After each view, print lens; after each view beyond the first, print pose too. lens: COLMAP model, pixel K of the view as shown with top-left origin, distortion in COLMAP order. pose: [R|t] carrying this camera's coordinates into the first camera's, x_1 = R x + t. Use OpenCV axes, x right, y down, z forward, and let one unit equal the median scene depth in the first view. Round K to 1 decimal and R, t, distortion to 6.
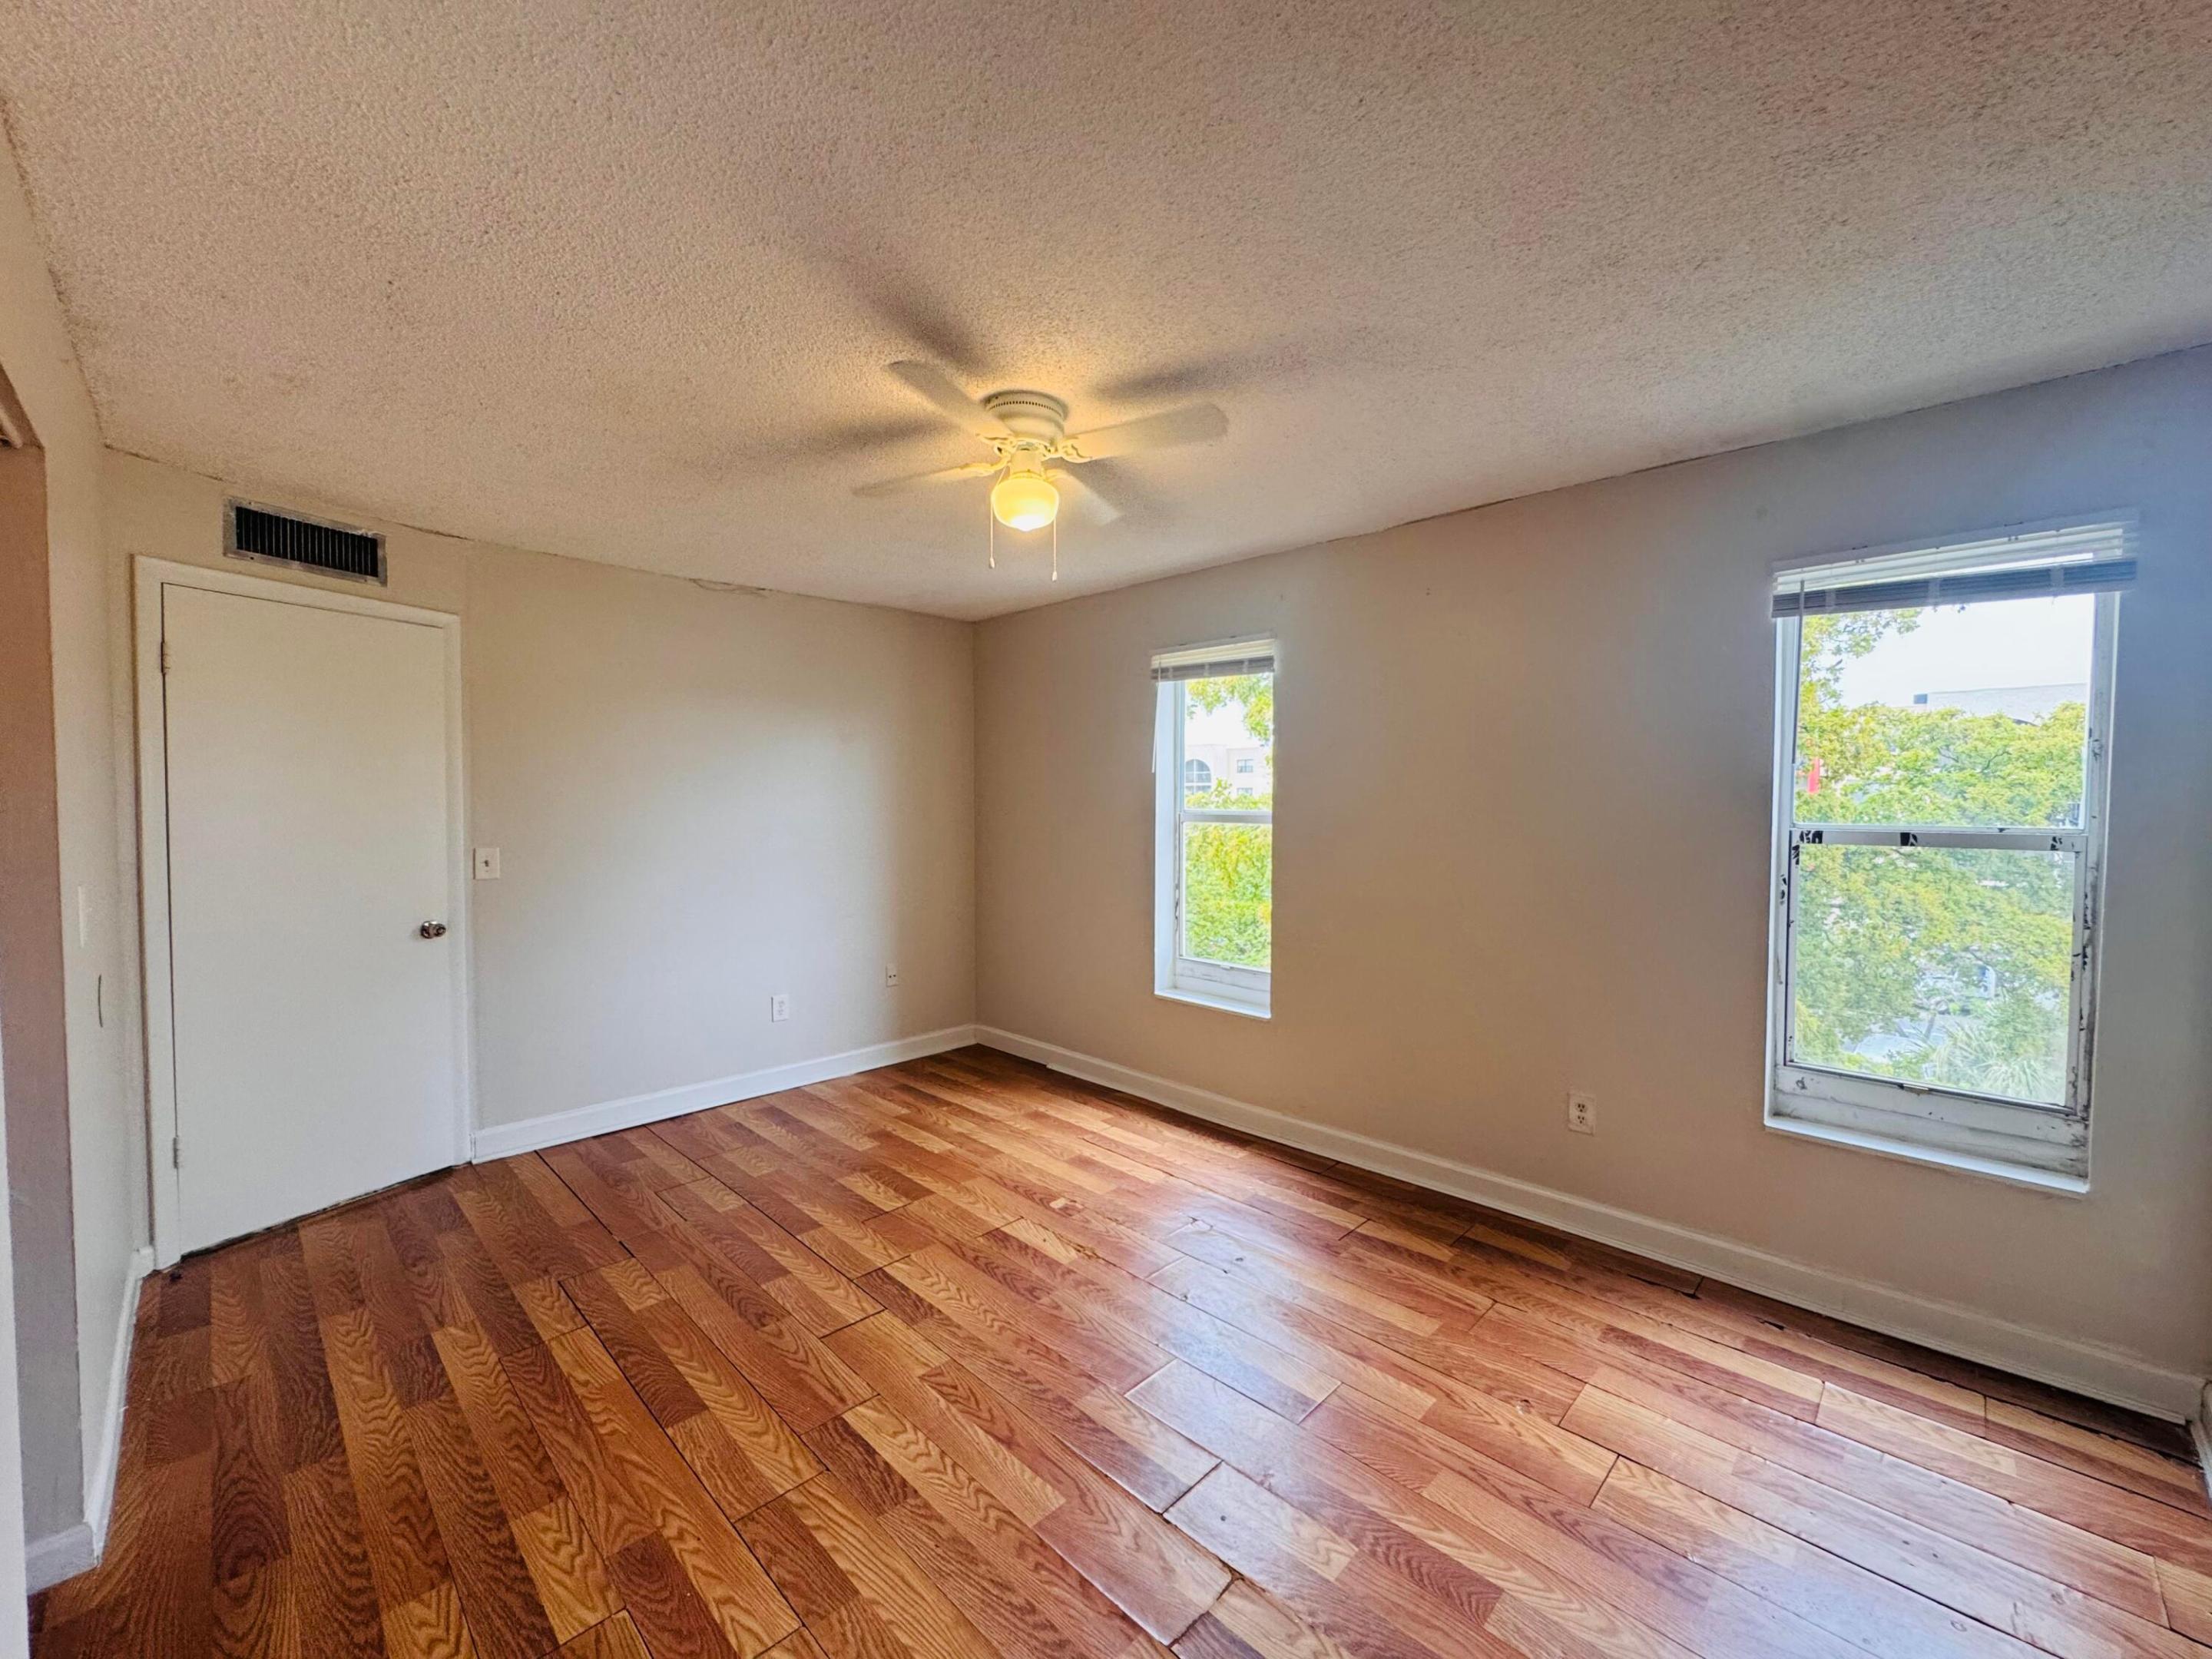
lens RADIAL K [[885.8, 0, 1104.8], [0, 885.8, 828.7], [0, 0, 1]] dist [-0.004211, 0.000561]
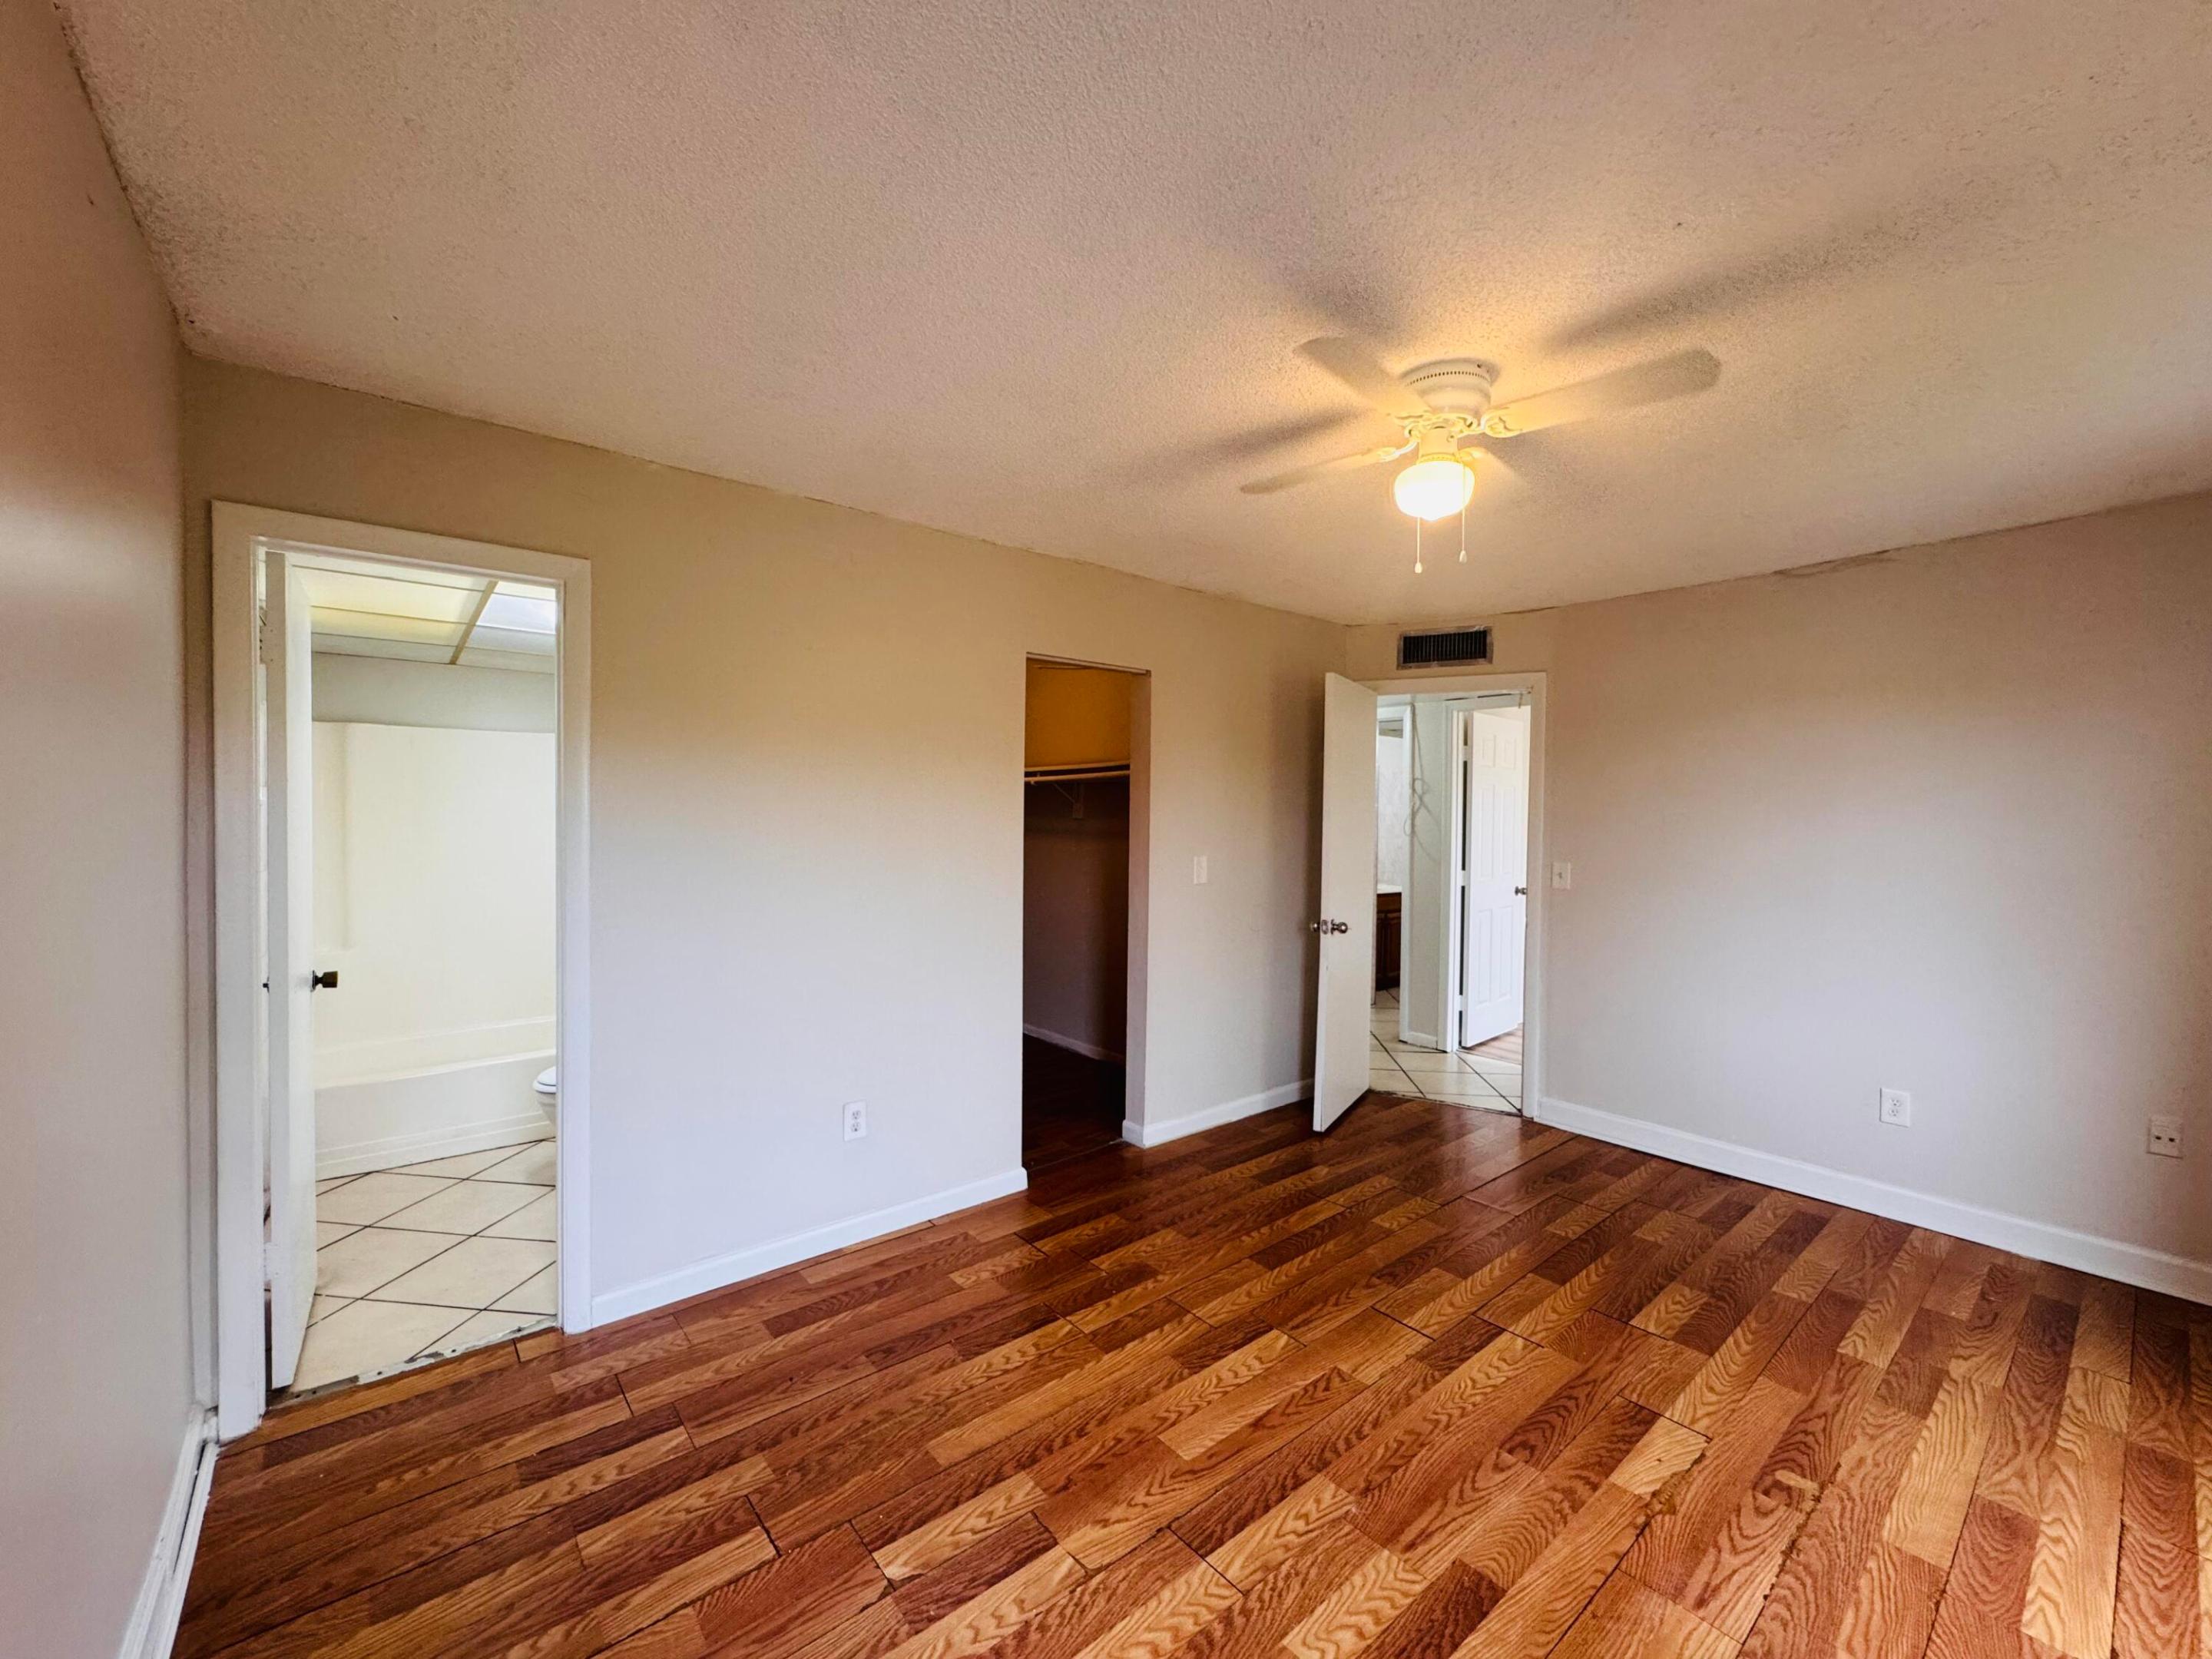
lens RADIAL K [[885.8, 0, 1101.3], [0, 885.8, 827.1], [0, 0, 1]] dist [-0.004211, 0.000561]
pose [[-0.102585, 0.012851, -0.994641, 0.737775], [-0.045231, 0.998822, 0.017570, -0.025510], [0.993695, 0.046791, -0.101883, 0.685356]]
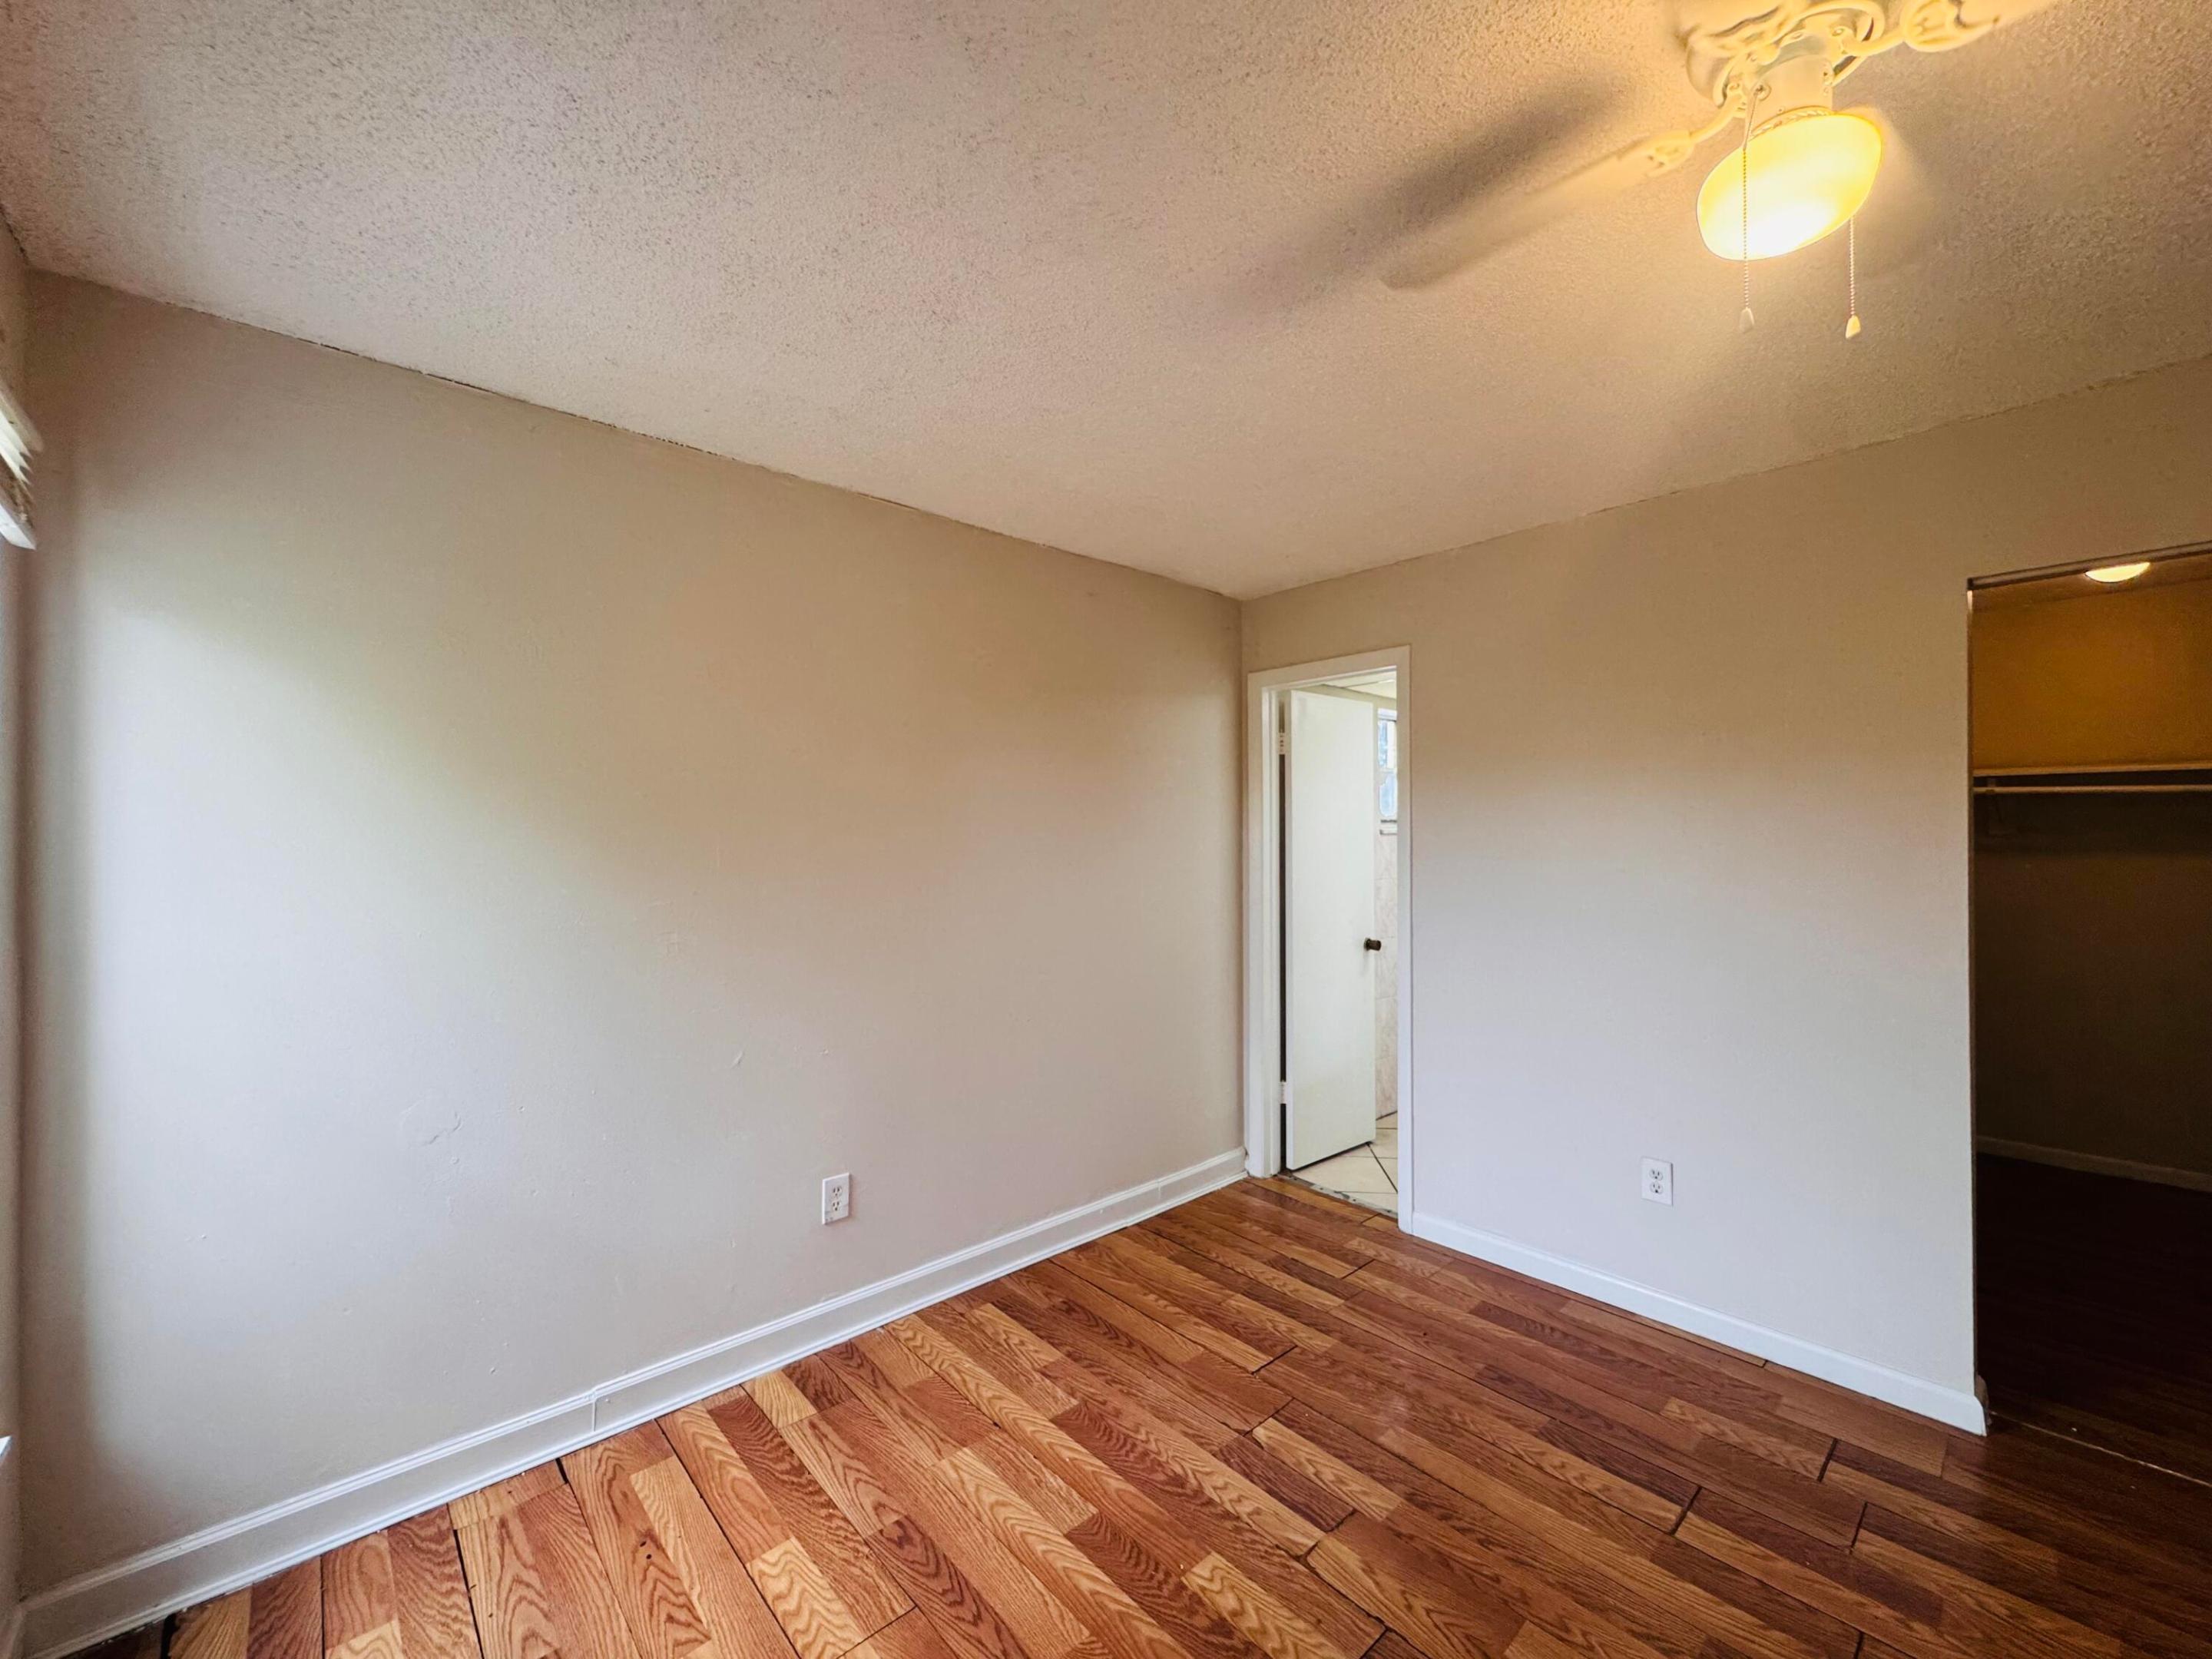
lens RADIAL K [[885.8, 0, 1103.1], [0, 885.8, 828.7], [0, 0, 1]] dist [-0.004211, 0.000561]
pose [[-0.998251, 0.001968, 0.059089, 0.207498], [0.003734, 0.999549, 0.029795, -0.048683], [-0.059004, 0.029963, -0.997808, 1.311575]]
